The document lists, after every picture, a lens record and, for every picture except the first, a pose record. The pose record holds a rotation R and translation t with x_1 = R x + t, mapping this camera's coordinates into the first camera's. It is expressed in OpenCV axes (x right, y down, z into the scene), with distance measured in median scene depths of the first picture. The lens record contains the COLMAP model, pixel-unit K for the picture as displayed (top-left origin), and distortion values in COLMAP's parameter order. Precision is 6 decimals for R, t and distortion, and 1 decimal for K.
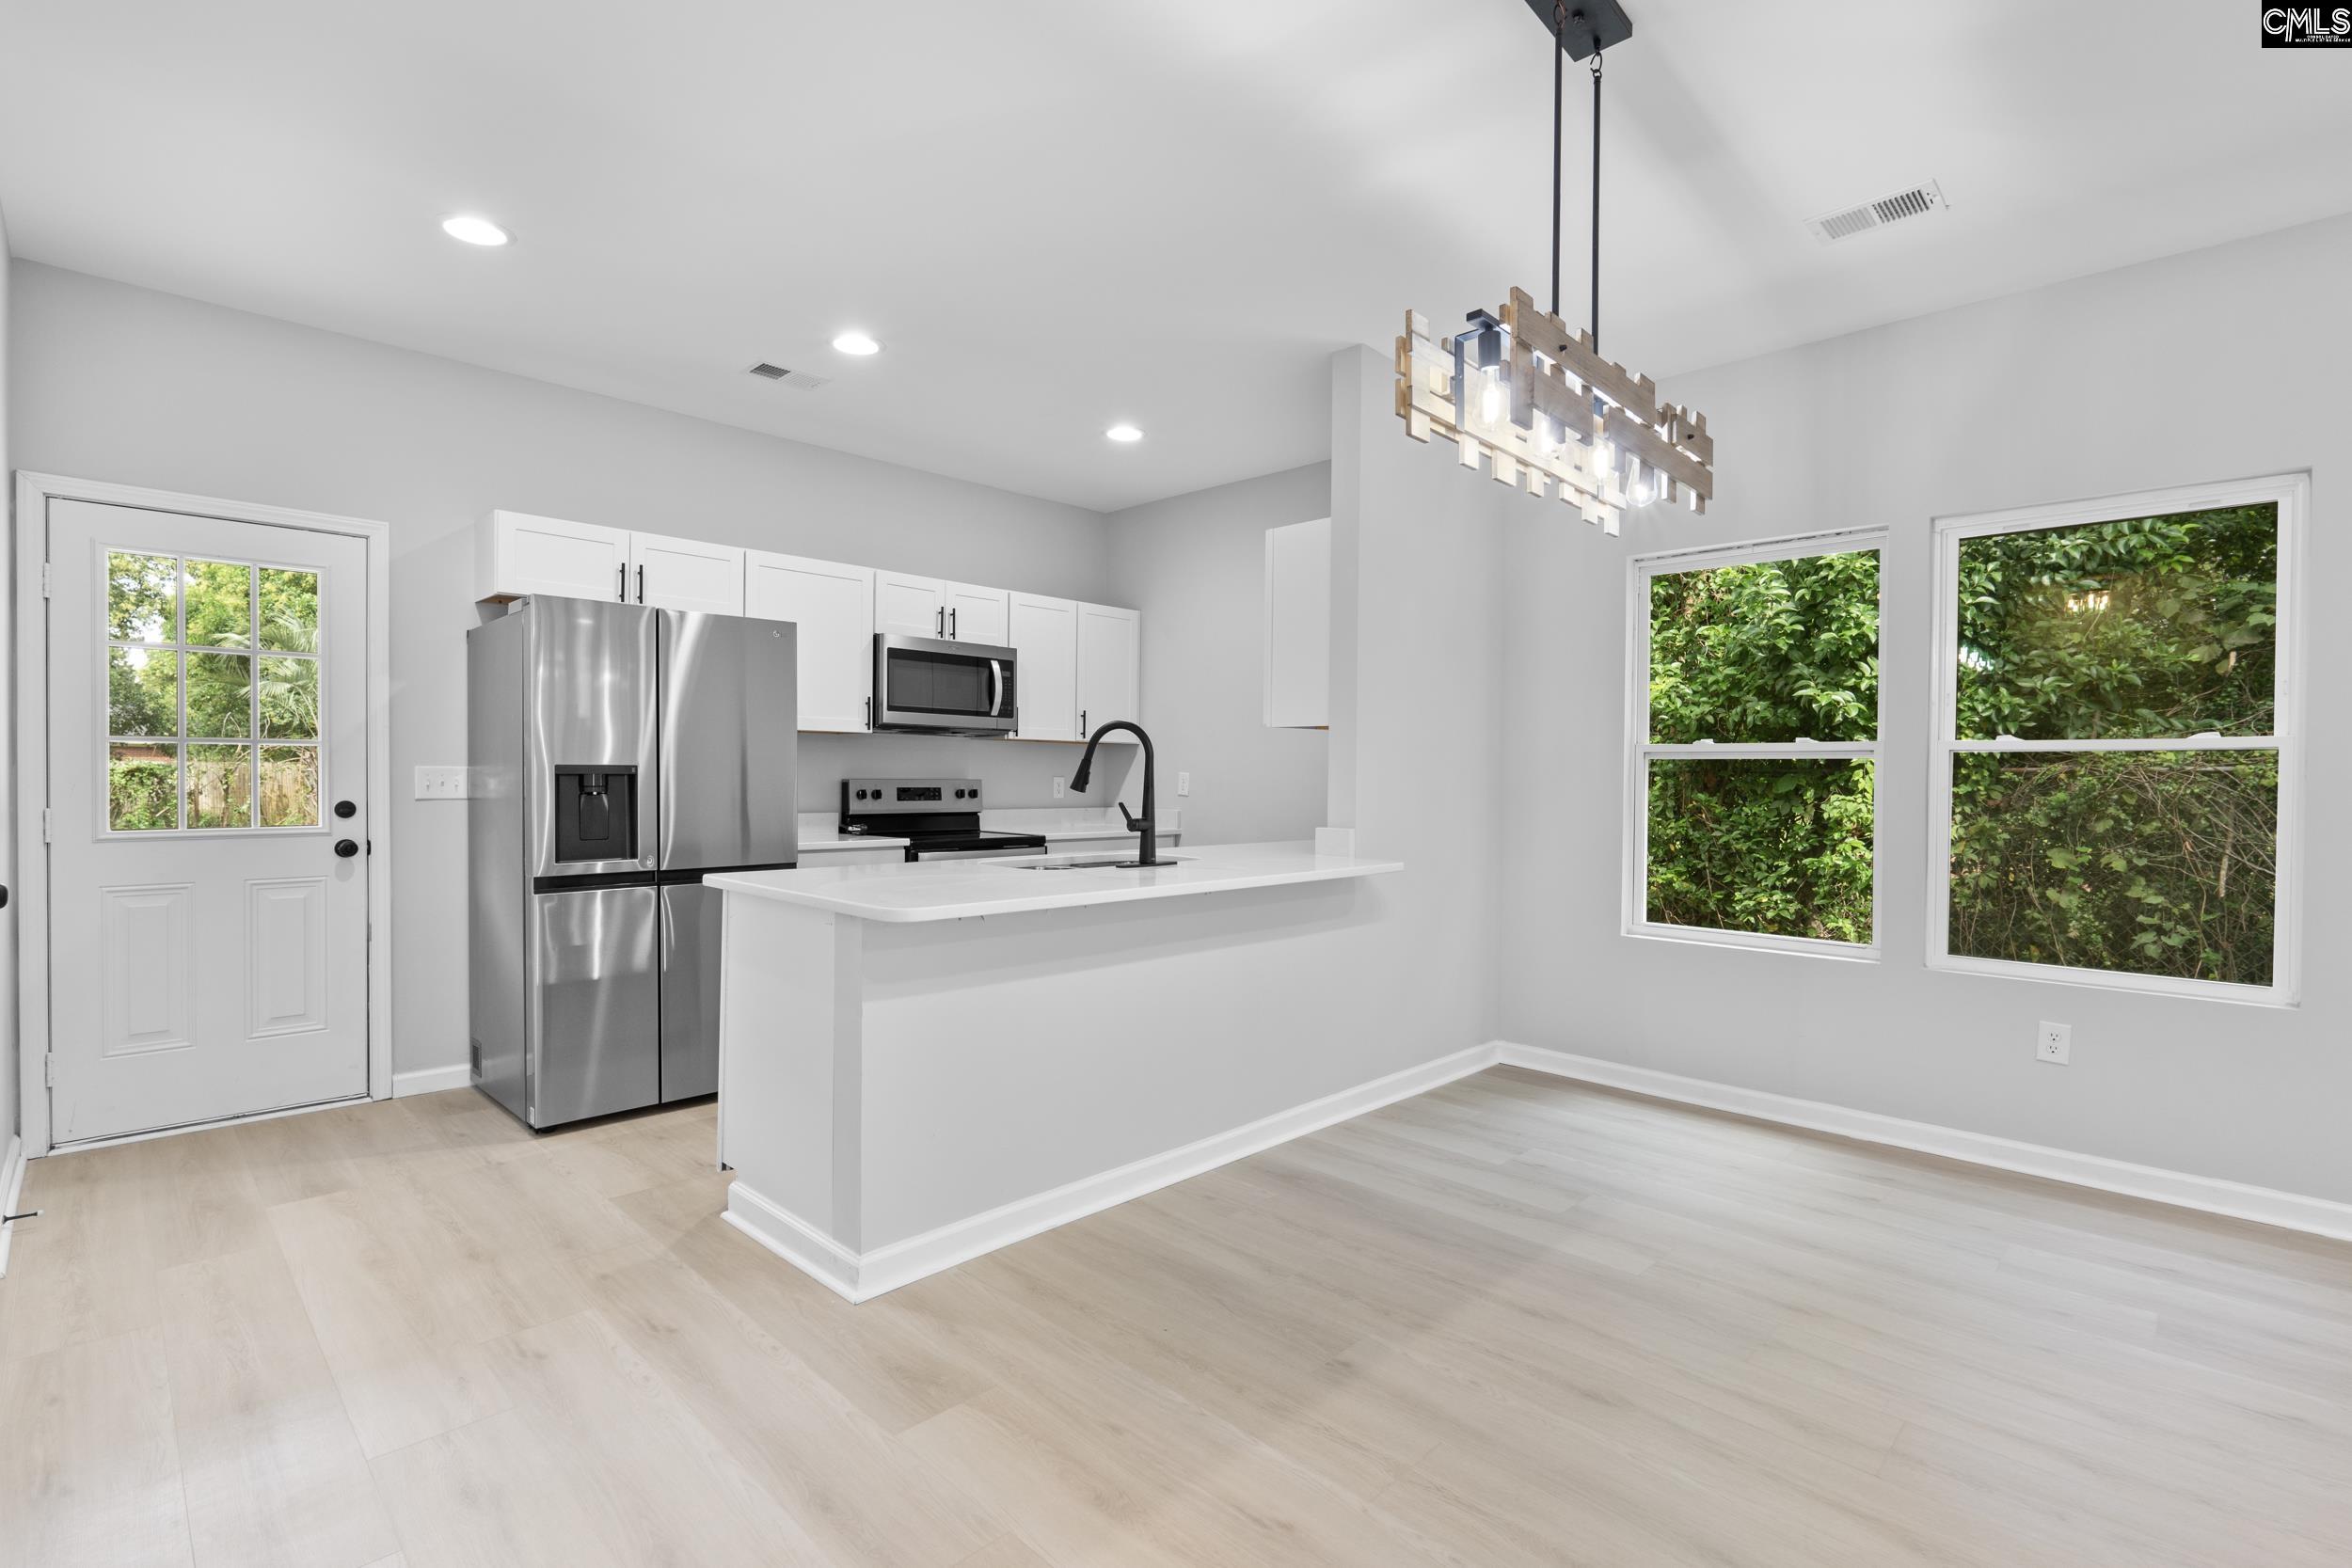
lens RADIAL K [[1077.8, 0, 1168.1], [0, 1077.8, 785.0], [0, 0, 1]] dist [-0.002618, -0.000579]
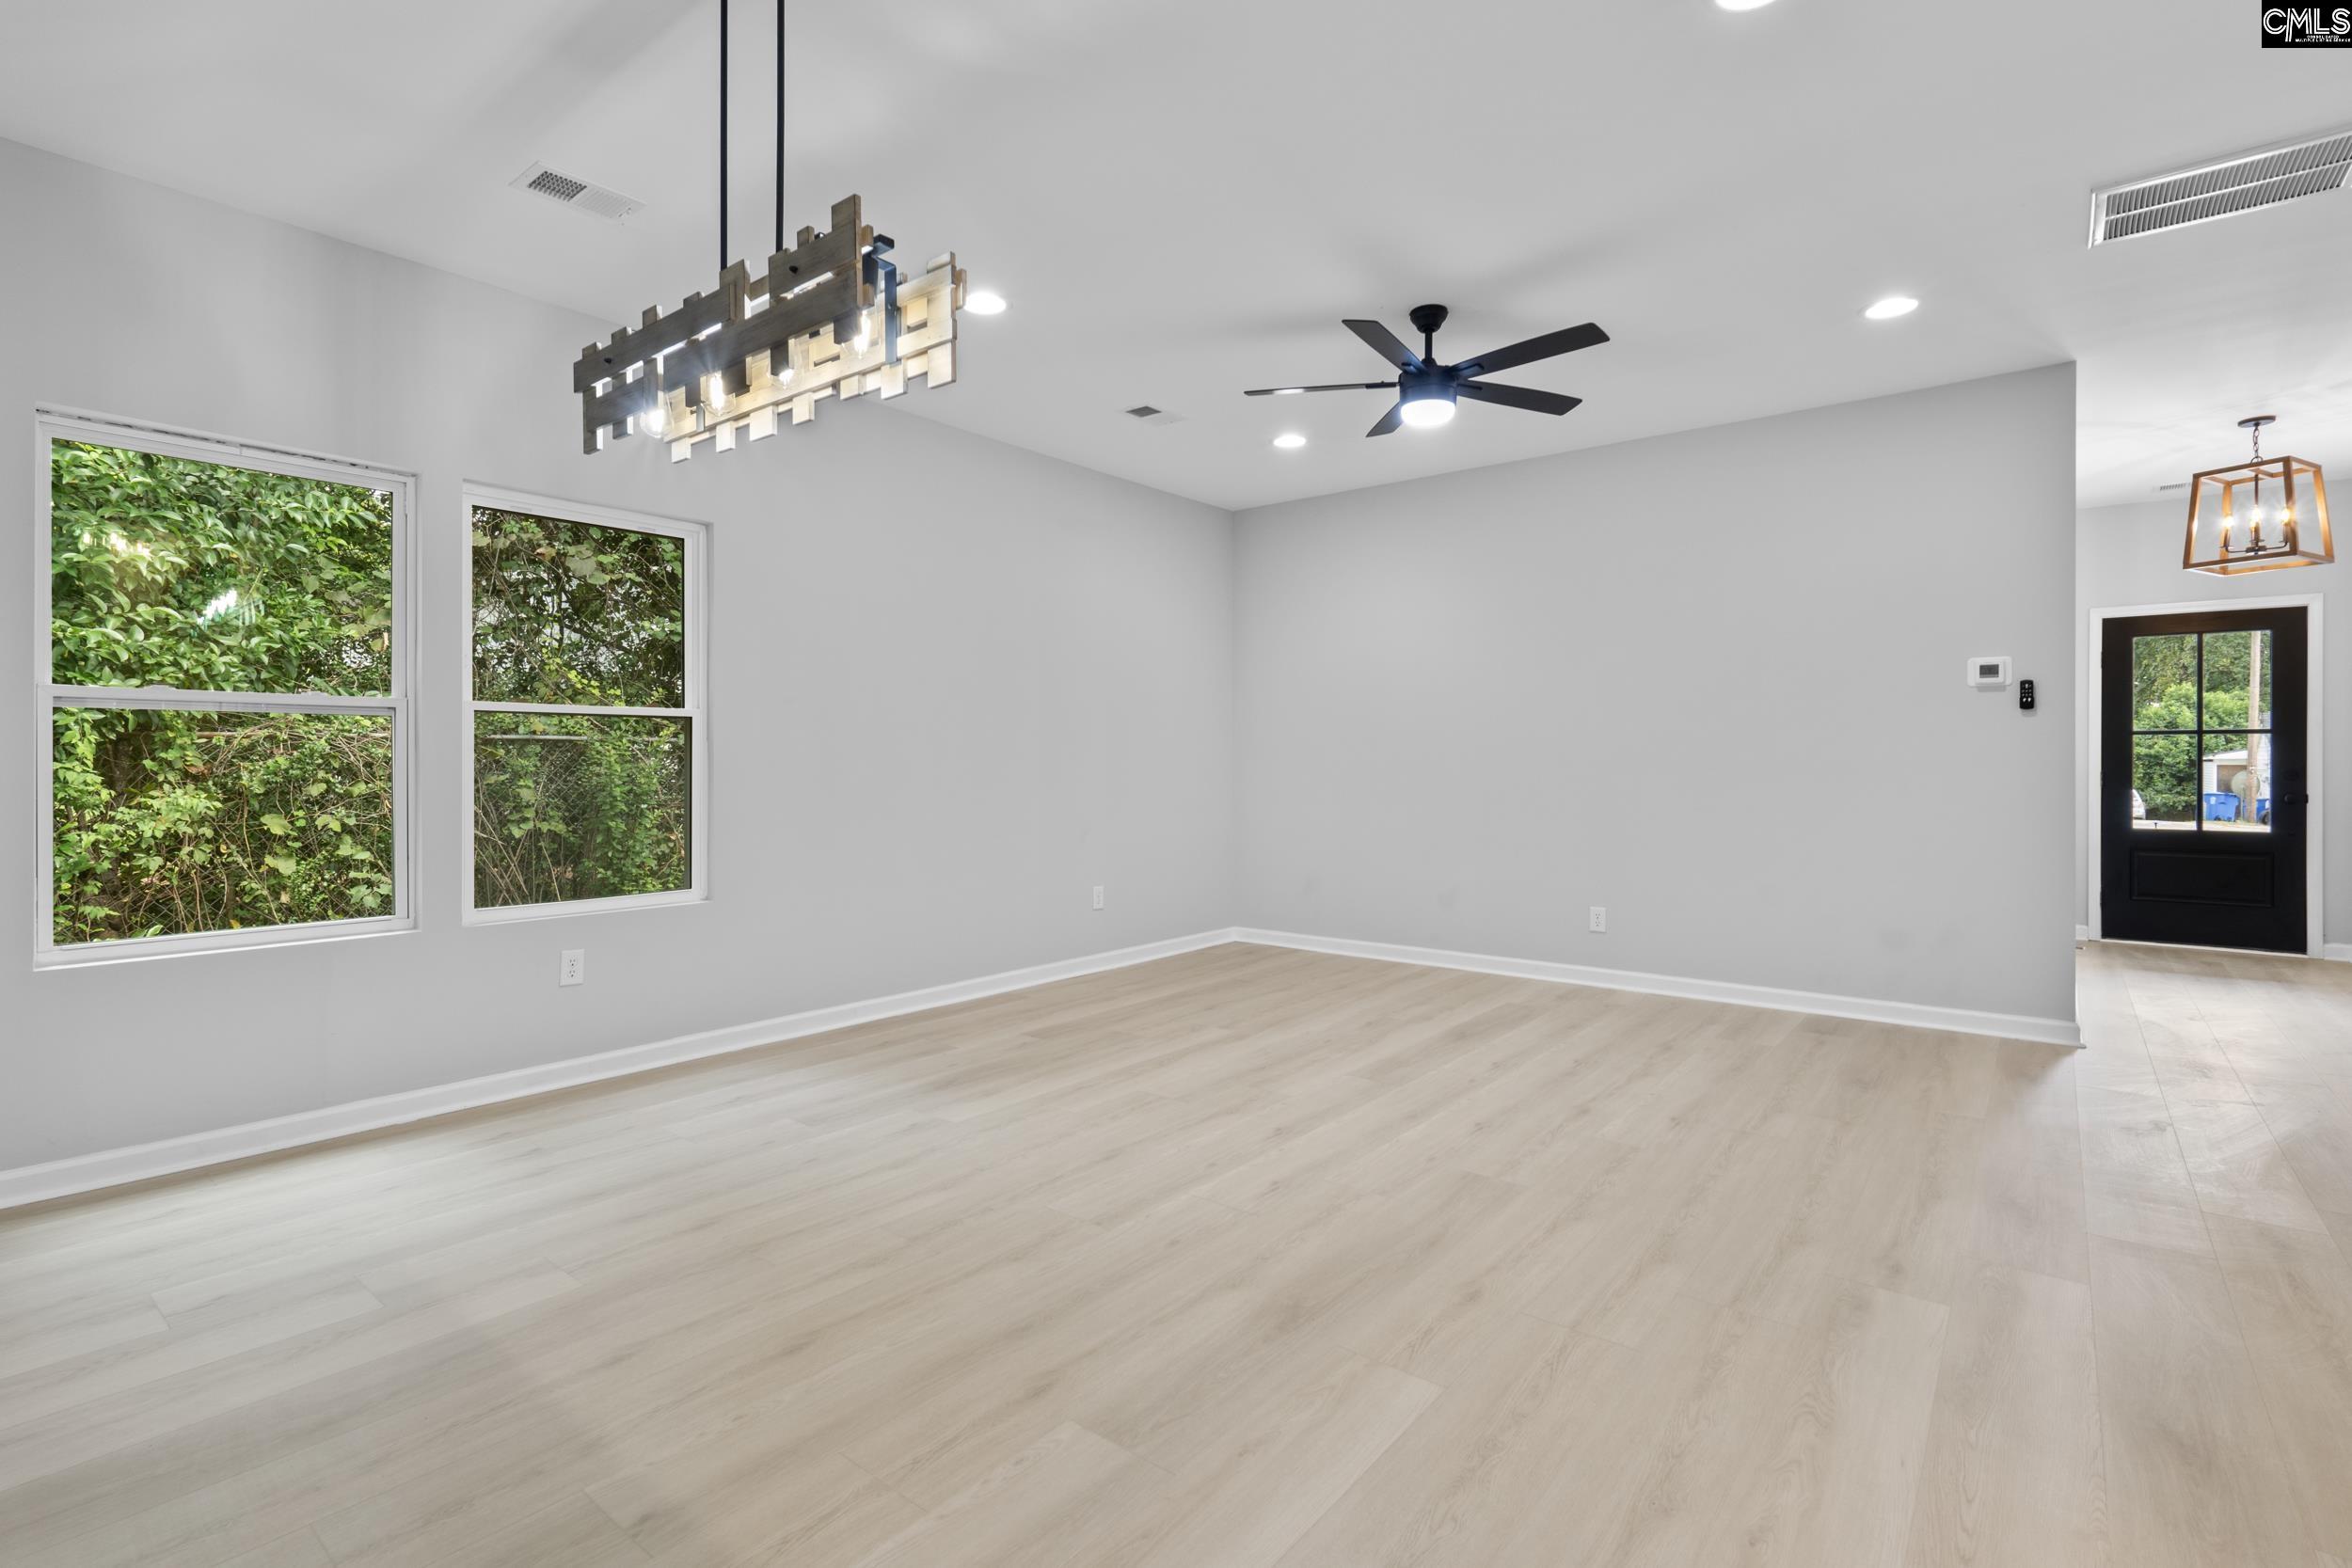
lens RADIAL K [[1087.3, 0, 1174.9], [0, 1087.3, 765.3], [0, 0, 1]] dist [-0.004036, -0.001037]
pose [[-0.102048, -0.012214, 0.994704, -0.341728], [0.006573, 0.999895, 0.012953, 0.009981], [-0.994758, 0.007860, -0.101957, 0.405577]]
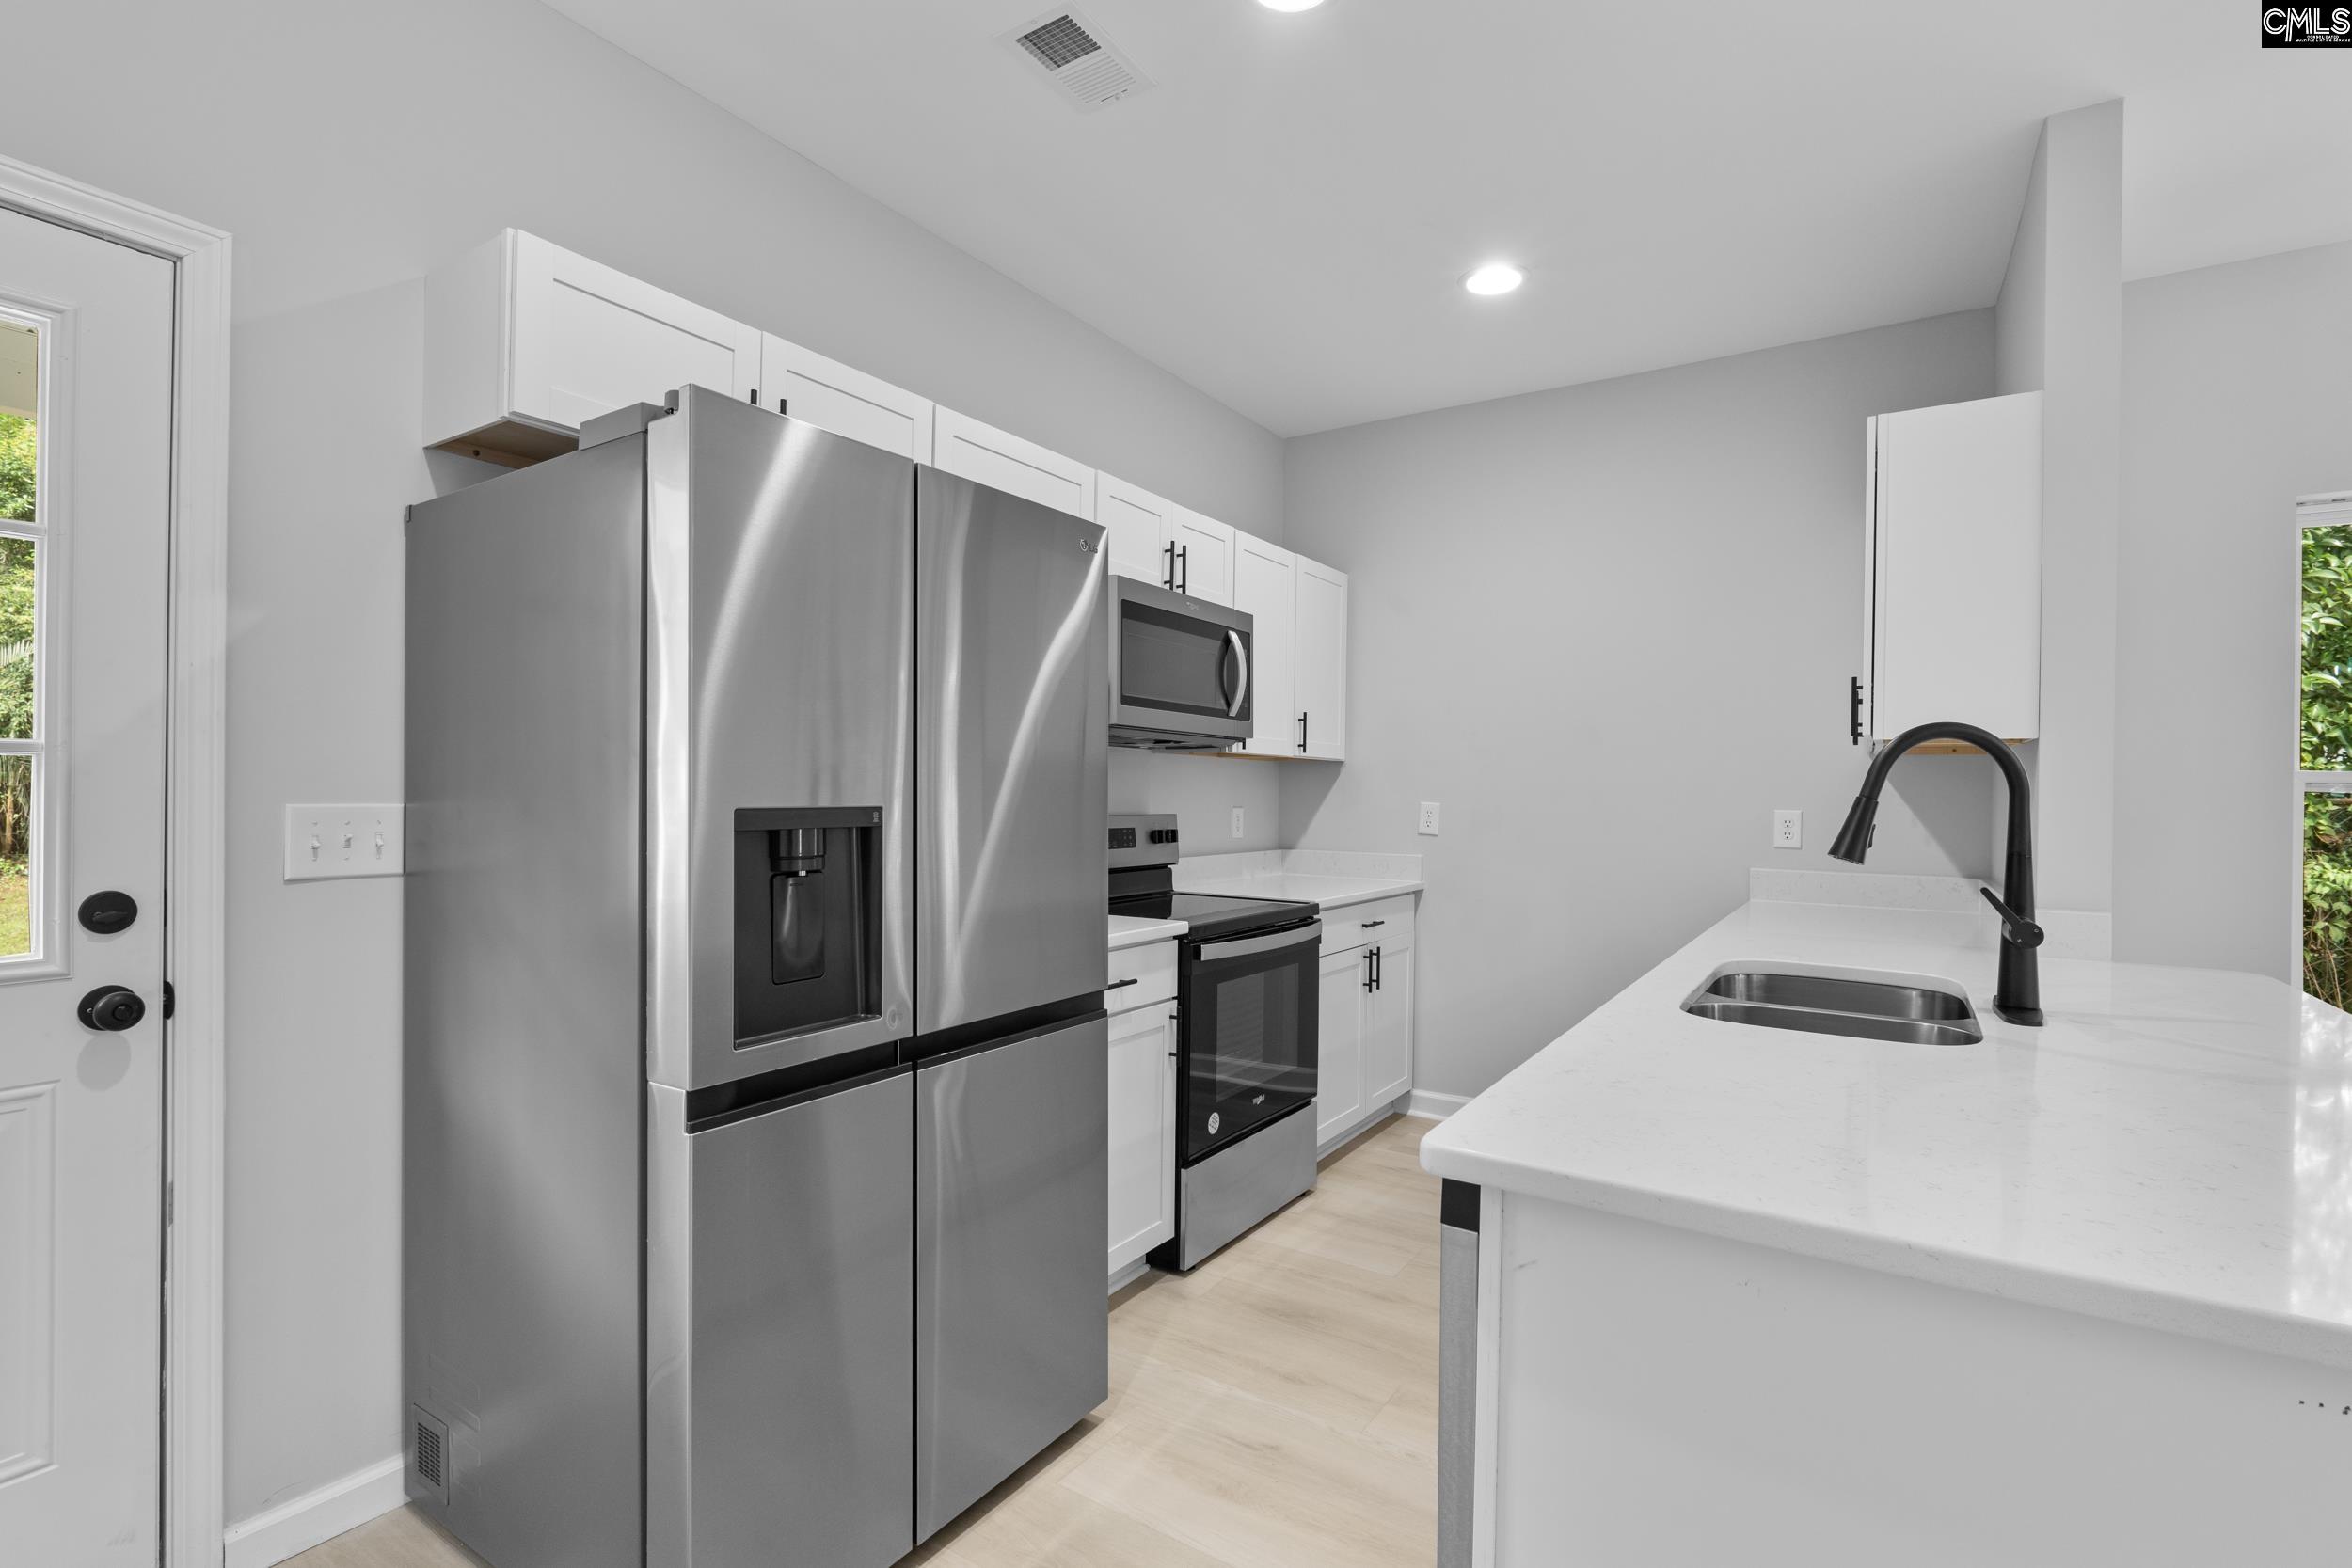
lens RADIAL K [[1080.0, 0, 1170.7], [0, 1080.0, 784.9], [0, 0, 1]] dist [-0.005007, -0.001089]
pose [[0.981359, 0.003963, 0.192143, -0.441804], [-0.001529, 0.999917, -0.012817, -0.020916], [-0.192178, 0.012284, 0.981283, 0.515443]]
